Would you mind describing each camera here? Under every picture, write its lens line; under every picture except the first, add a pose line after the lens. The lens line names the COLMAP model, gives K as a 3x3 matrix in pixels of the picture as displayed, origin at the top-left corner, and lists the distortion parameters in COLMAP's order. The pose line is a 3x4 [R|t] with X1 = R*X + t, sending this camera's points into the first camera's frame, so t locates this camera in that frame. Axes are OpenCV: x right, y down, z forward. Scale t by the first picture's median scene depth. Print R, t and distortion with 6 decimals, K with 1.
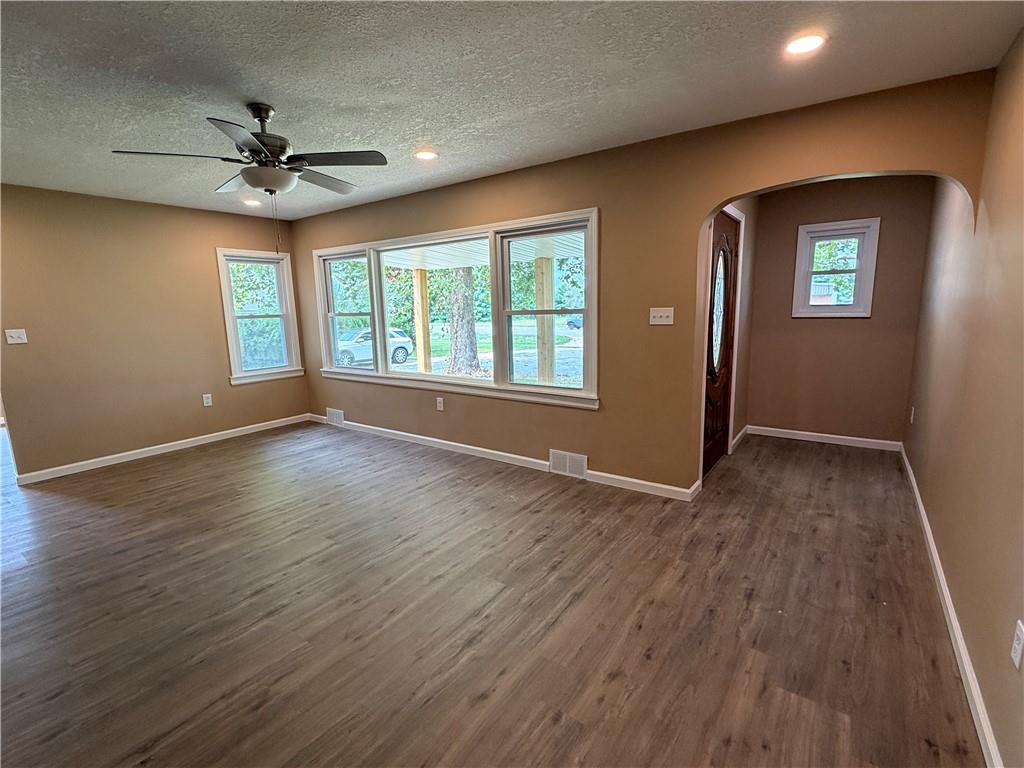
lens RADIAL K [[472.3, 0, 514.3], [0, 472.3, 390.3], [0, 0, 1]] dist [-0.003125, -0.001335]
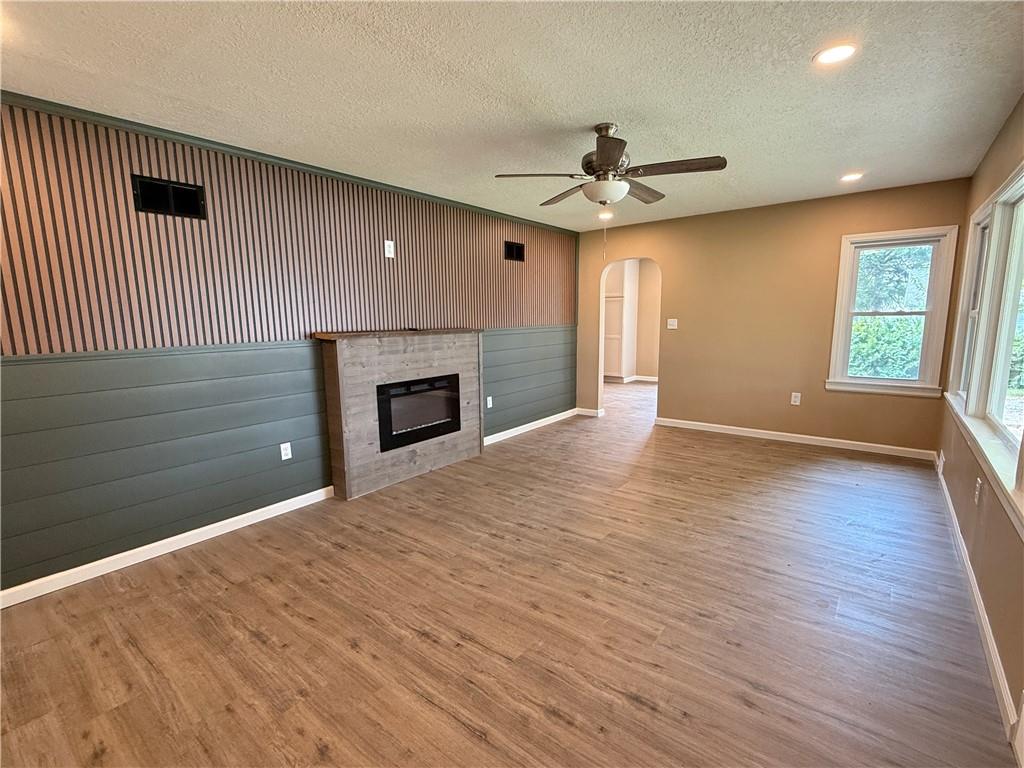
lens RADIAL K [[472.3, 0, 514.3], [0, 472.3, 390.3], [0, 0, 1]] dist [-0.003125, -0.001335]
pose [[-0.046655, 0.181747, -0.982238, 0.571153], [-0.160044, 0.969246, 0.186945, -0.149778], [0.986007, 0.165924, -0.016133, 0.781732]]
